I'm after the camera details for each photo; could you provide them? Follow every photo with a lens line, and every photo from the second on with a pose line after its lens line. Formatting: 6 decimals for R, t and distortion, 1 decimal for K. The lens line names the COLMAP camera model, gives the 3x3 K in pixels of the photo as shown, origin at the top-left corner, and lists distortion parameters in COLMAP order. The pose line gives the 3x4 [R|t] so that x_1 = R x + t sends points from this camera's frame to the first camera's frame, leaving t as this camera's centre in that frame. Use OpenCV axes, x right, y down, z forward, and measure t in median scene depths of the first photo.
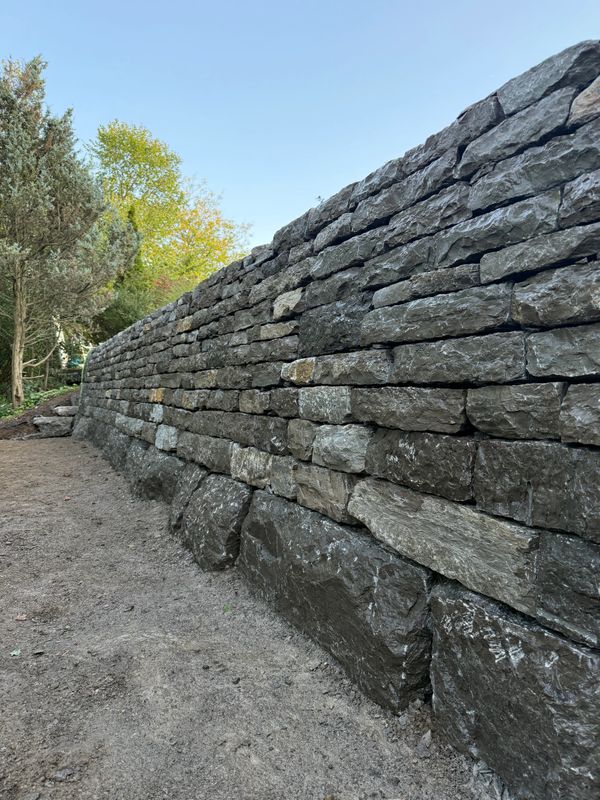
lens RADIAL K [[551.9, 0, 296.4], [0, 551.9, 402.1], [0, 0, 1]] dist [0.000045, -0.026449]
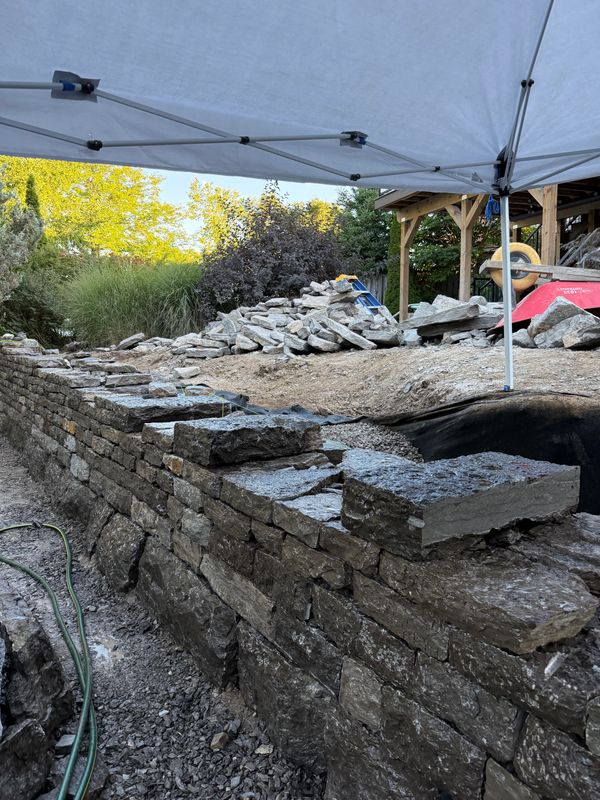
lens RADIAL K [[551.9, 0, 299.9], [0, 551.9, 395.3], [0, 0, 1]] dist [0.000045, -0.026449]
pose [[0.988243, -0.025353, 0.150775, 0.125495], [0.012951, 0.996492, 0.082674, -0.368321], [-0.152342, -0.079750, 0.985105, -0.506587]]
